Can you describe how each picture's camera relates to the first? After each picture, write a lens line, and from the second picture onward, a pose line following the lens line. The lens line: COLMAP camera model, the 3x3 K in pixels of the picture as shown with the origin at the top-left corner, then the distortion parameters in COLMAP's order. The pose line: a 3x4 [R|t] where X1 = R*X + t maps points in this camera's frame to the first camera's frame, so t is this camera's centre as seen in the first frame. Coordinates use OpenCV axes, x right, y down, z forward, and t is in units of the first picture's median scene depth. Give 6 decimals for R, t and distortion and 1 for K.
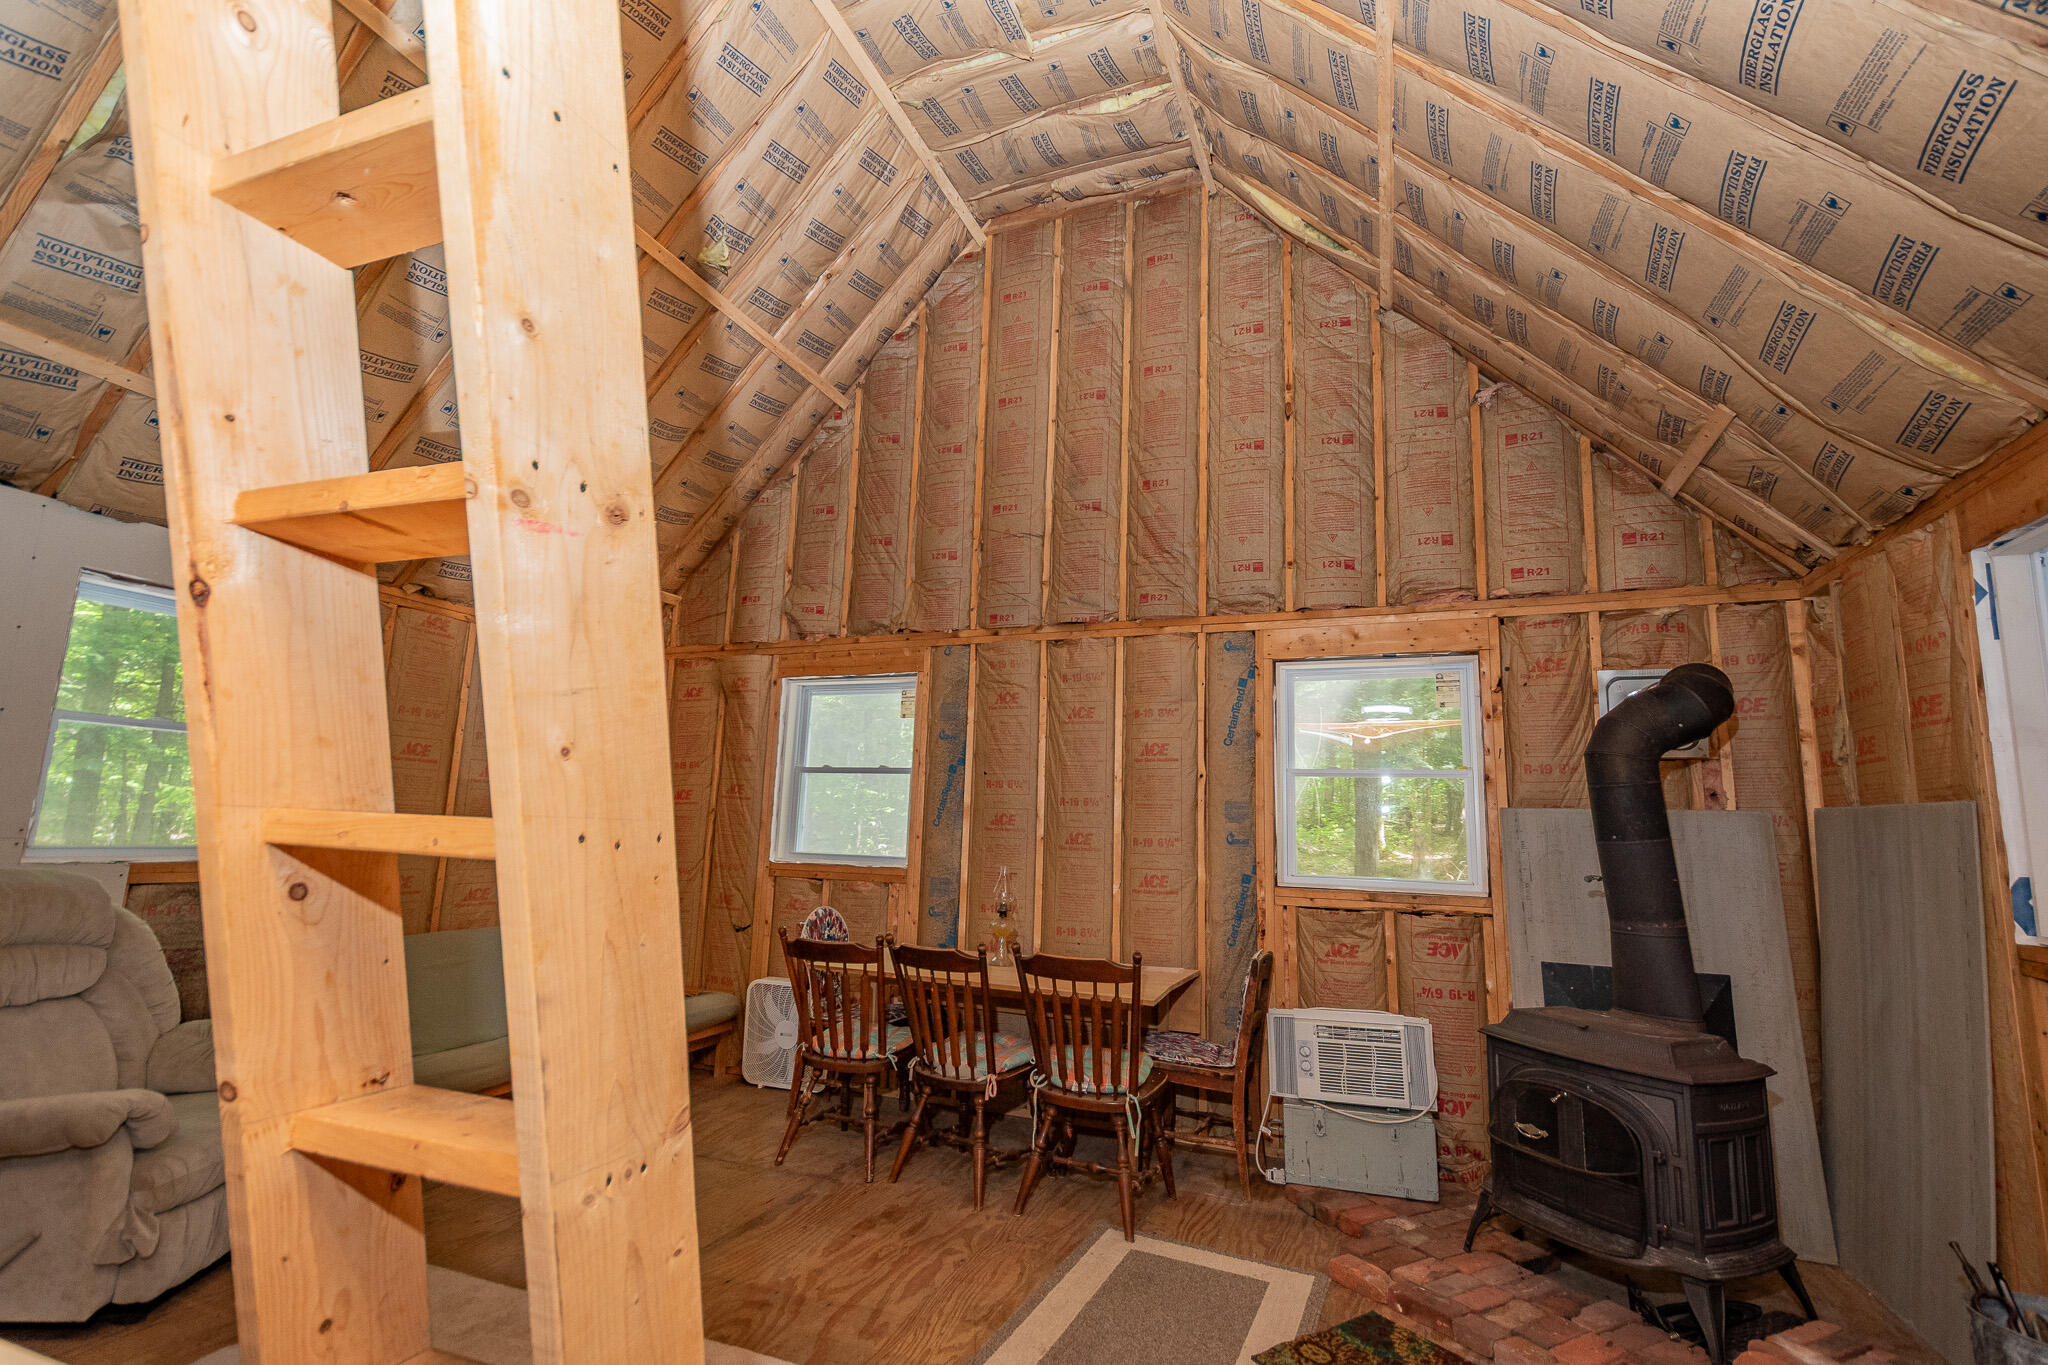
lens RADIAL K [[931.3, 0, 1034.3], [0, 931.3, 684.6], [0, 0, 1]] dist [0.027571, -0.010937]
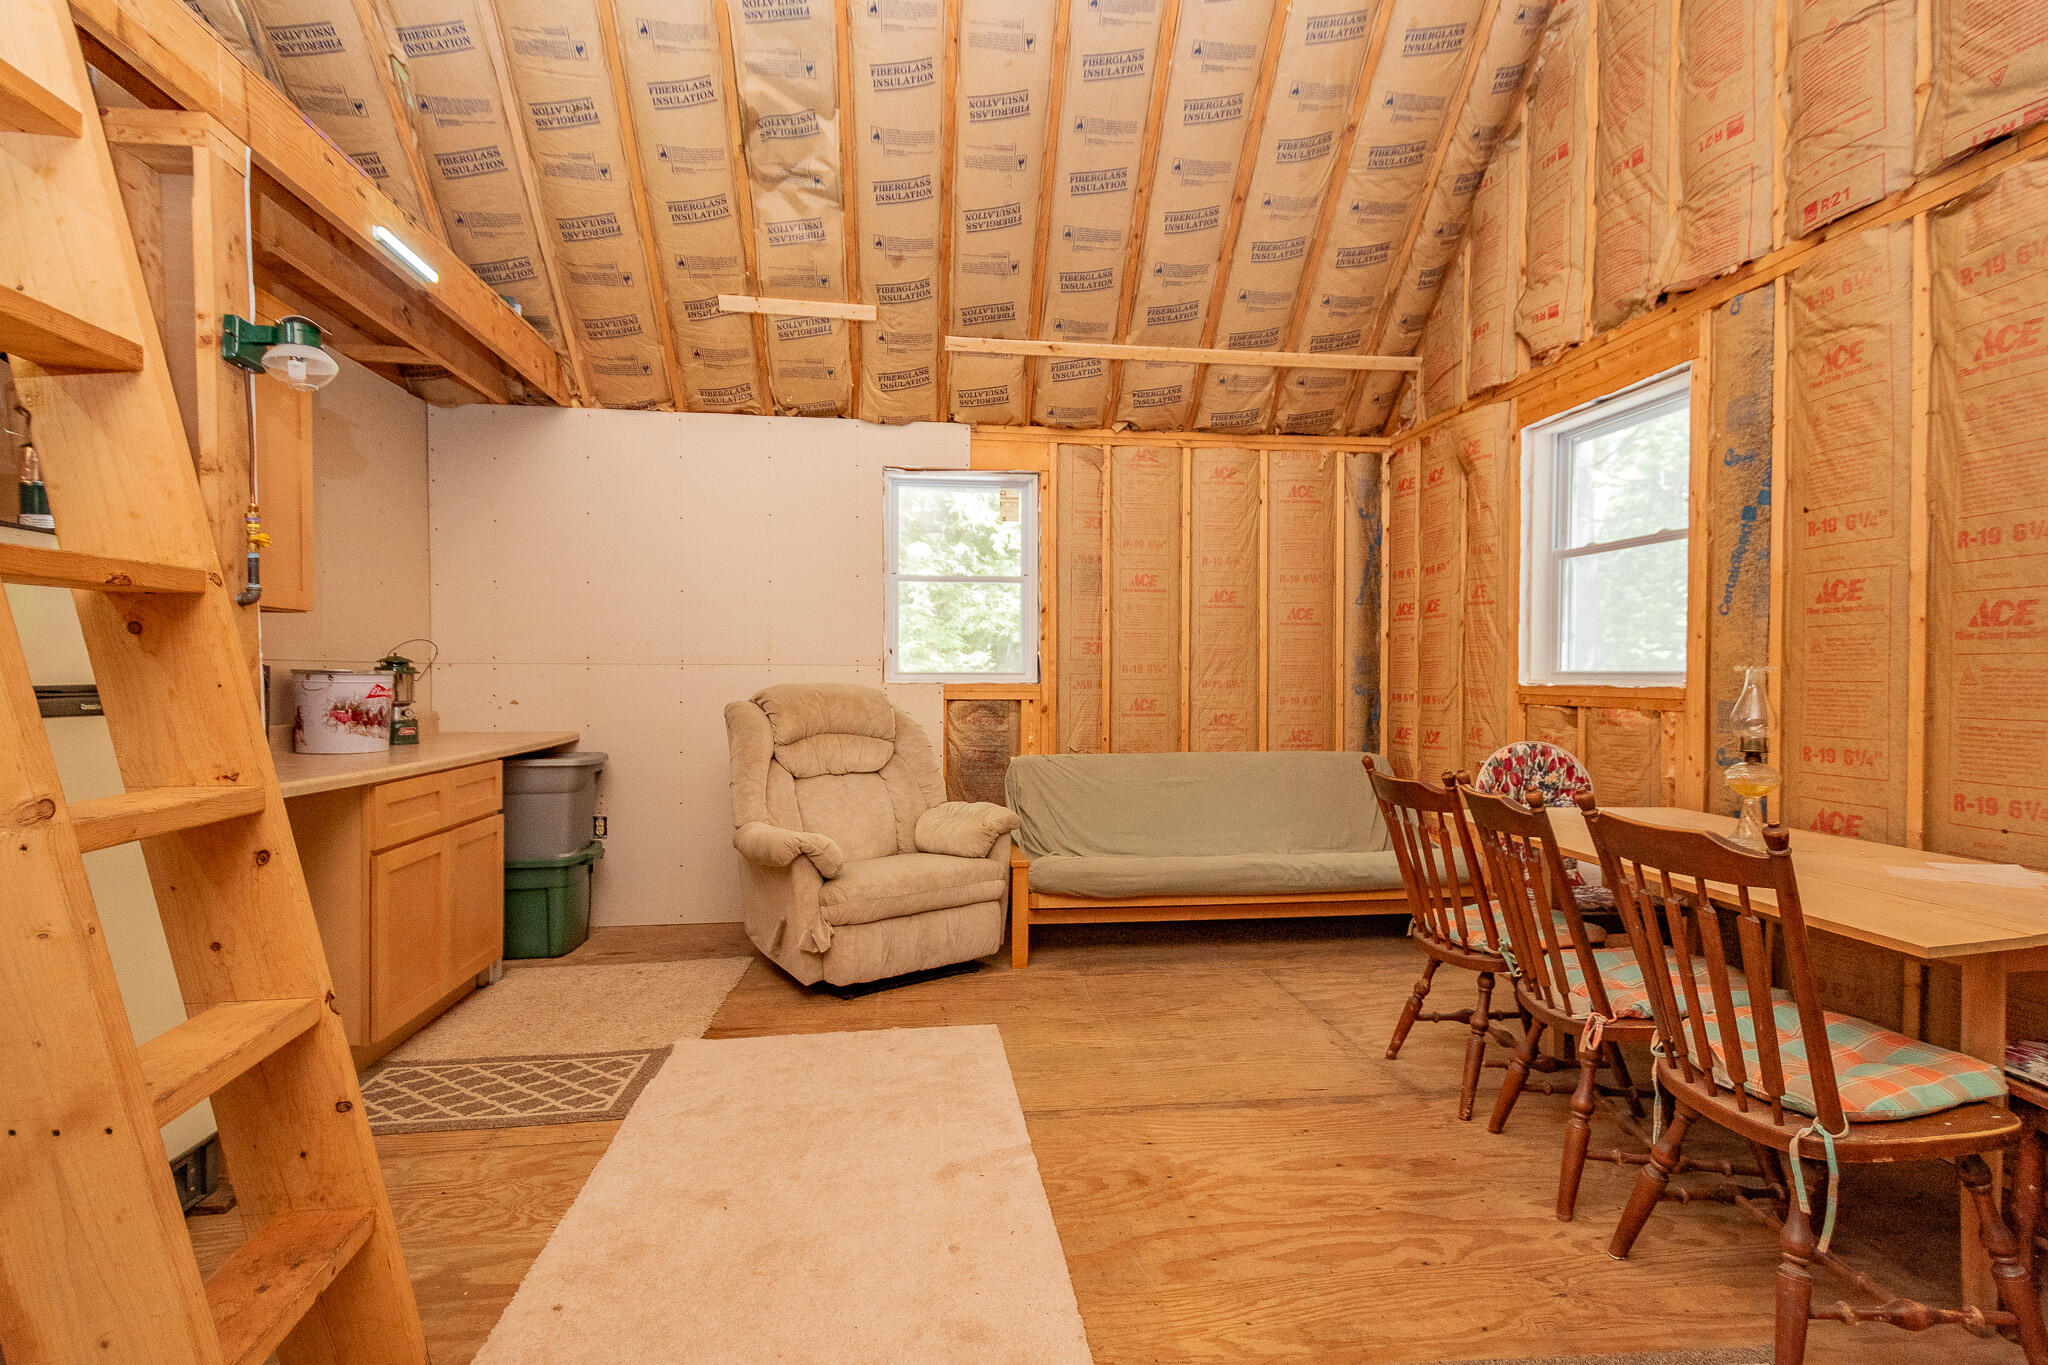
lens RADIAL K [[1009.7, 0, 1024.9], [0, 1009.7, 697.6], [0, 0, 1]] dist [-0.000802, -0.001462]
pose [[0.474208, -0.011589, -0.880336, 0.242415], [0.152569, 0.985867, 0.069206, 0.091306], [0.867092, -0.167130, 0.469274, 0.311976]]
